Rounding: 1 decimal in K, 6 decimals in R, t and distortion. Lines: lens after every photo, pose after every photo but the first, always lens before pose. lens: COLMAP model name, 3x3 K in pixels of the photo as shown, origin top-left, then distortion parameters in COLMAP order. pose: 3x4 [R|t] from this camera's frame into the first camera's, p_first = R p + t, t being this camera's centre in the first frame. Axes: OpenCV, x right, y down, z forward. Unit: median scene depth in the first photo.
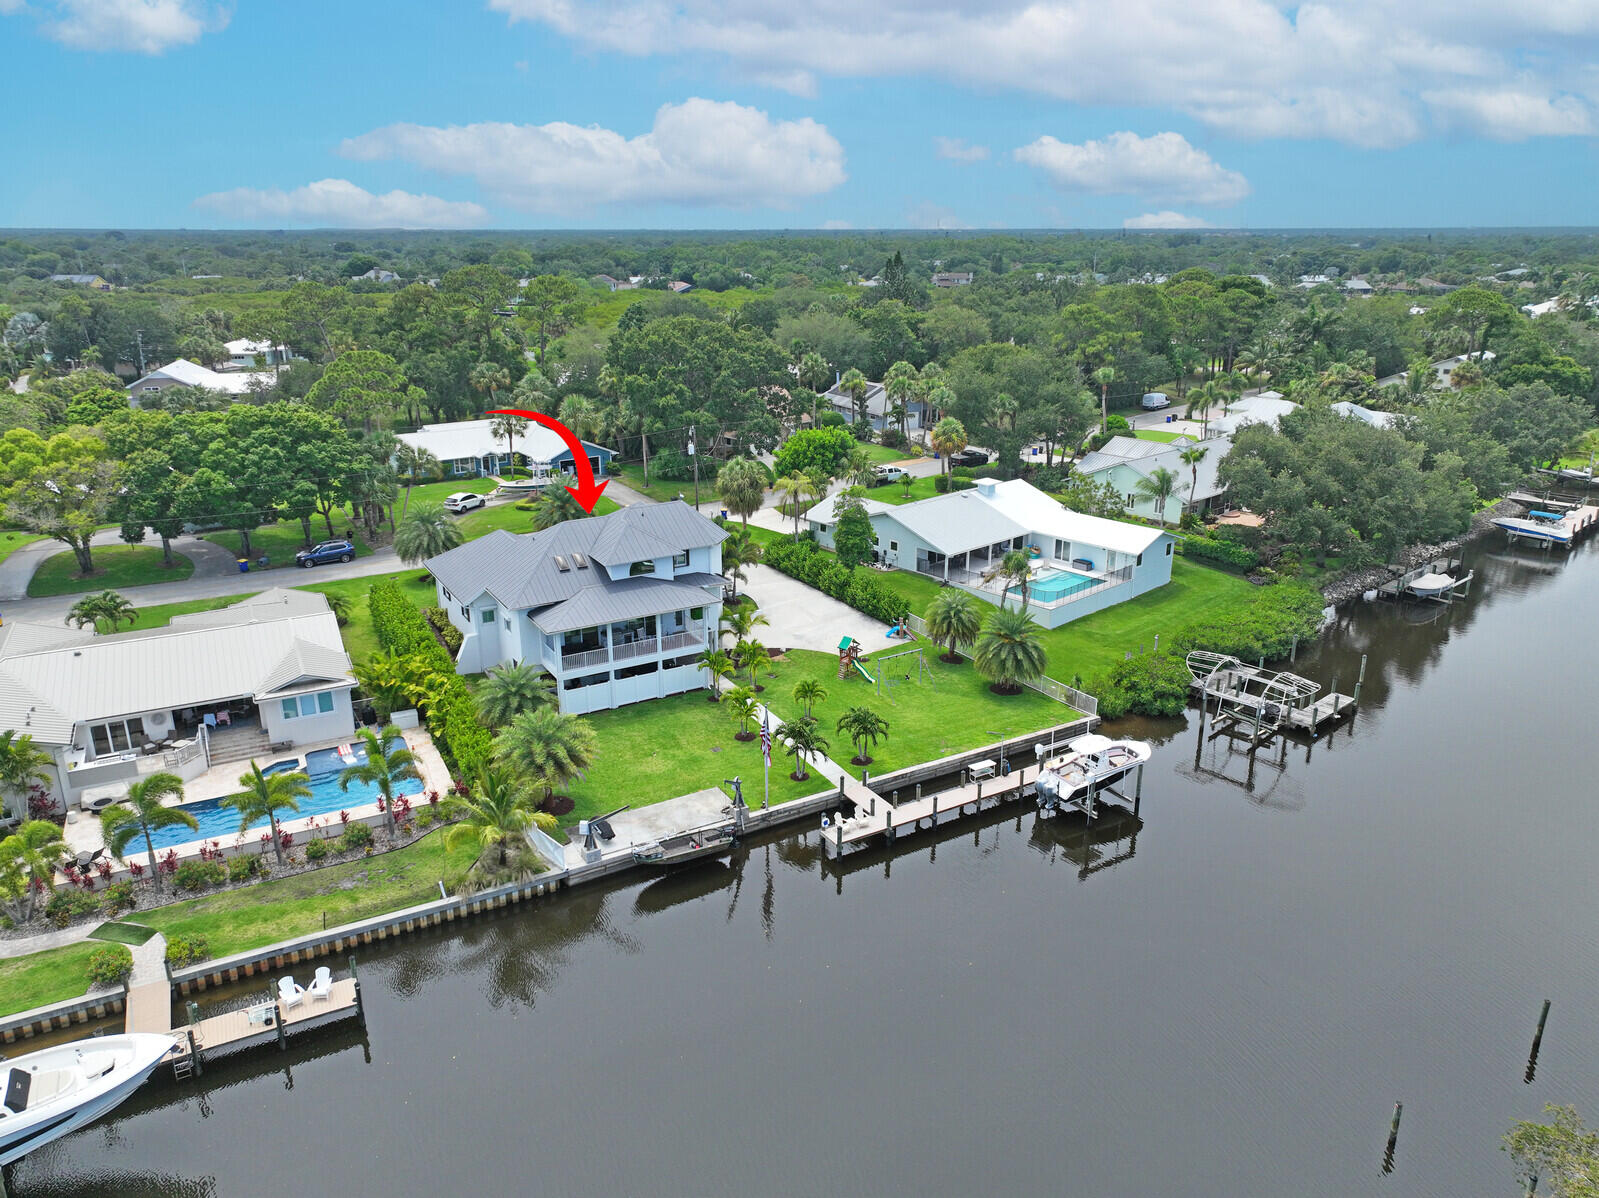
lens RADIAL K [[1101.4, 0, 799.5], [0, 1101.4, 599.0], [0, 0, 1]] dist [0.005684, 0.001300]
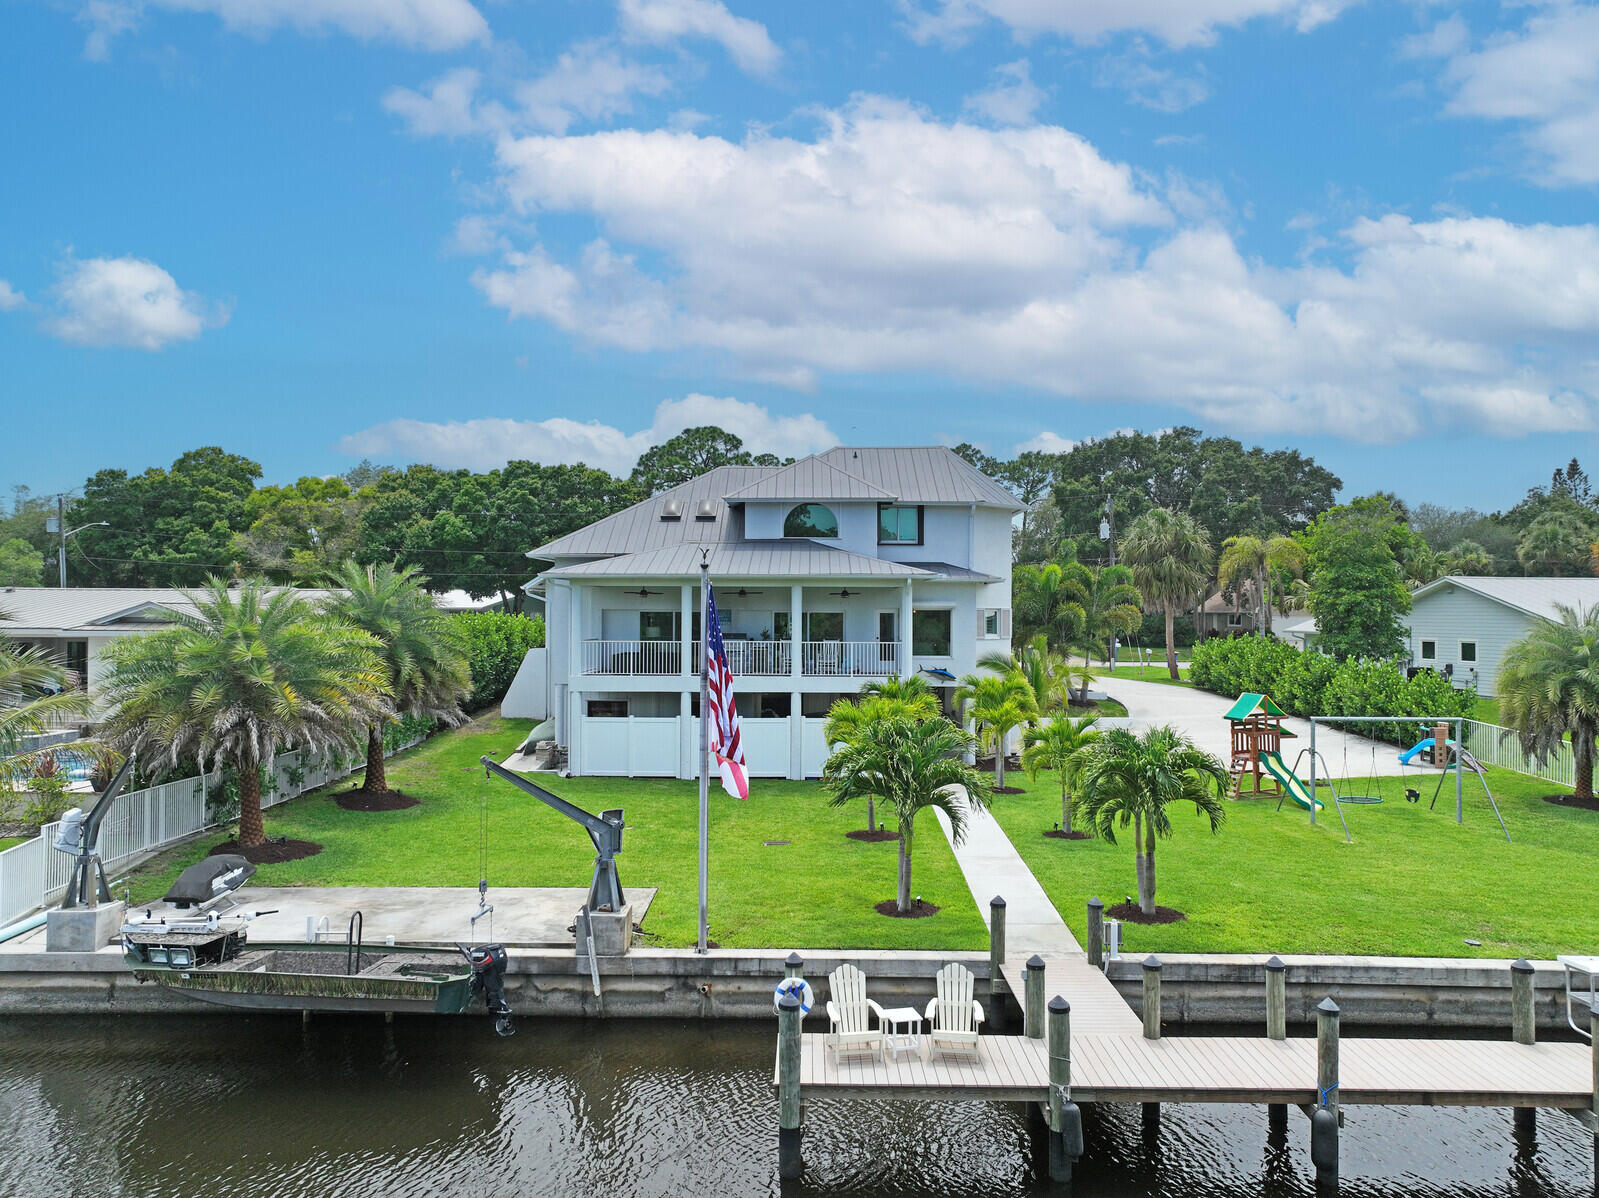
lens RADIAL K [[1120.7, 0, 805.8], [0, 1120.7, 599.1], [0, 0, 1]] dist [0.007574, 0.004290]
pose [[0.856427, 0.002884, -0.516261, 0.121811], [-0.169379, 0.946204, -0.275699, 0.149902], [0.487693, 0.323559, 0.810842, 0.616860]]
